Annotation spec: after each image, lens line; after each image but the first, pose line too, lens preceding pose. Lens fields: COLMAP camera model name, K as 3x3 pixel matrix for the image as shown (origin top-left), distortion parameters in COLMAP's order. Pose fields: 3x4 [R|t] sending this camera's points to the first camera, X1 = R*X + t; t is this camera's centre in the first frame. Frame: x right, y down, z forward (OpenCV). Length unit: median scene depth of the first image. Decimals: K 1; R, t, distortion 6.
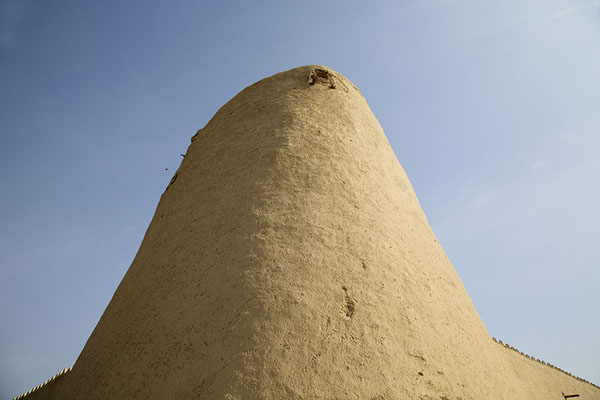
lens RADIAL K [[416.7, 0, 299.3], [0, 416.7, 200.6], [0, 0, 1]] dist [-0.085883, -0.000687]
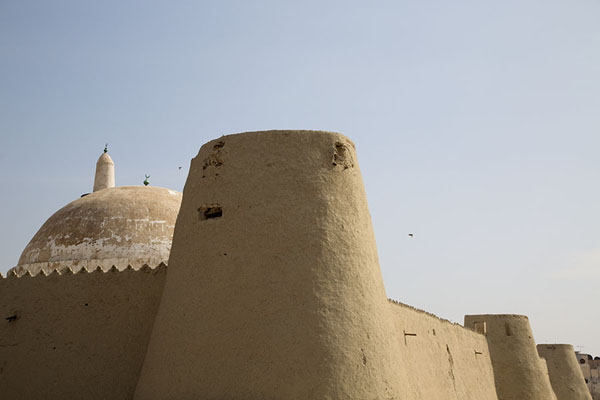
lens RADIAL K [[864.2, 0, 300.1], [0, 864.2, 199.8], [0, 0, 1]] dist [0.231210, 0.000000]
pose [[0.890011, 0.117904, 0.440431, -2.193214], [-0.294264, 0.886402, 0.357350, -1.948804], [-0.348266, -0.447649, 0.823603, -2.263687]]
